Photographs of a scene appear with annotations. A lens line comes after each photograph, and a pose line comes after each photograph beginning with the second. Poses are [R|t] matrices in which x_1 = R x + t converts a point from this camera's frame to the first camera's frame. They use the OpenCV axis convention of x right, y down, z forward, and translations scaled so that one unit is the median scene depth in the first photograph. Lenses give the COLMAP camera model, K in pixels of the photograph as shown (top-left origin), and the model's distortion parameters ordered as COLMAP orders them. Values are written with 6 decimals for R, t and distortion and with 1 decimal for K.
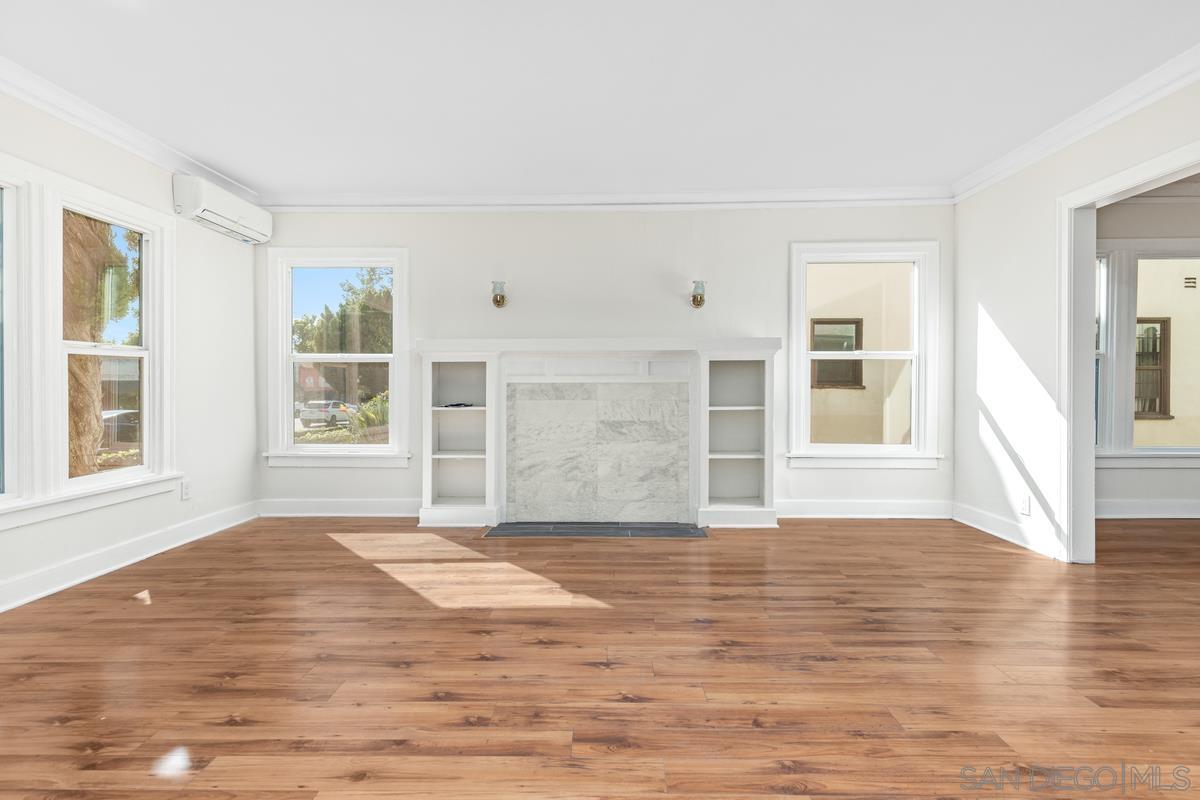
lens RADIAL K [[539.2, 0, 599.5], [0, 539.2, 381.9], [0, 0, 1]] dist [0.004928, -0.000151]
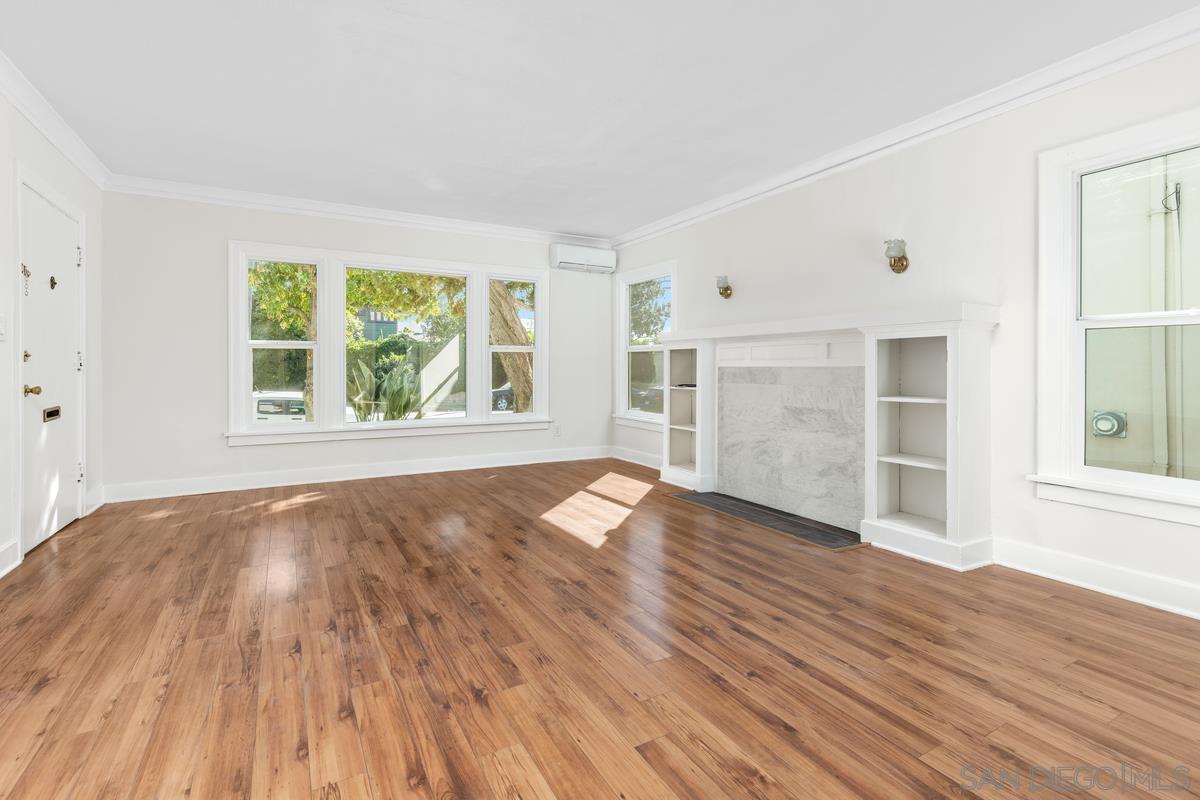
lens RADIAL K [[550.1, 0, 598.2], [0, 550.1, 365.5], [0, 0, 1]] dist [0.002450, -0.001003]
pose [[0.515669, 0.000694, -0.856787, 0.675181], [-0.001989, 0.999998, -0.000387, 0.000218], [0.856785, 0.001903, 0.515670, 0.208192]]
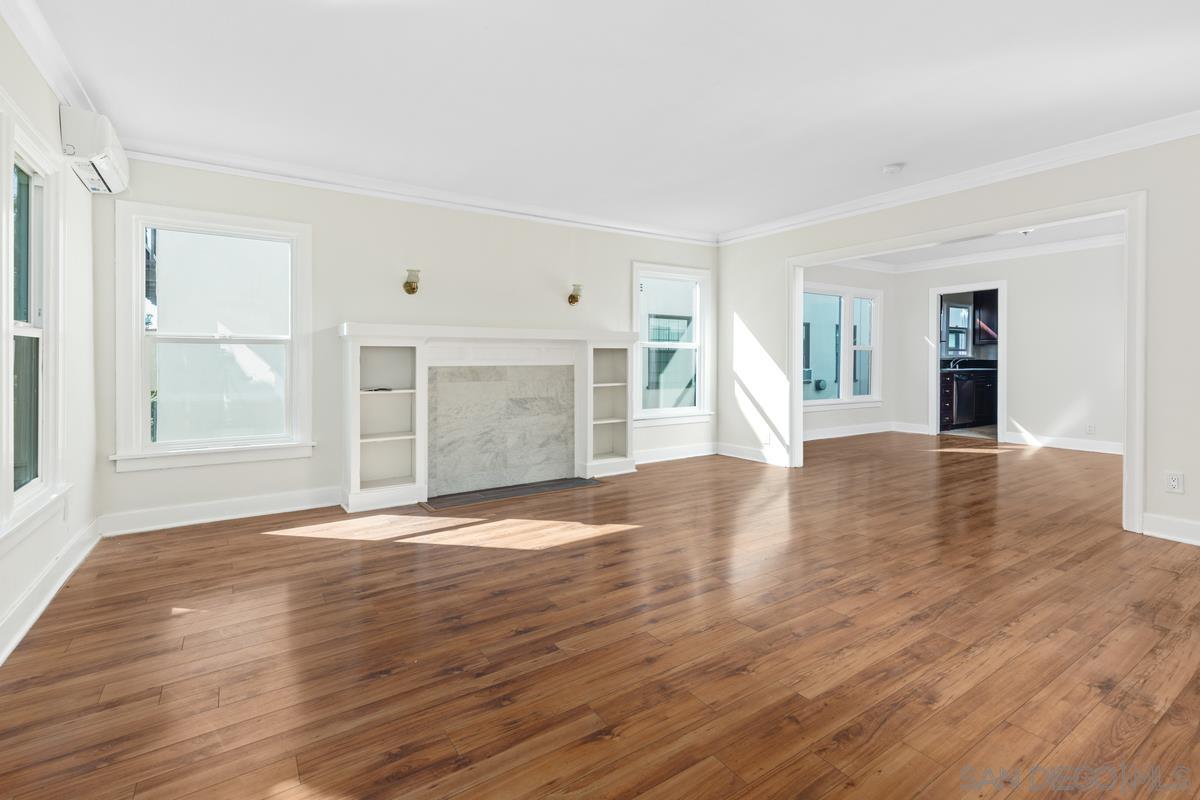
lens RADIAL K [[551.6, 0, 589.2], [0, 551.6, 362.2], [0, 0, 1]] dist [0.001474, 0.000300]
pose [[0.825790, -0.002322, 0.563973, -0.528349], [-0.000308, 0.999990, 0.004567, -0.011923], [-0.563978, -0.003945, 0.825781, -0.077916]]
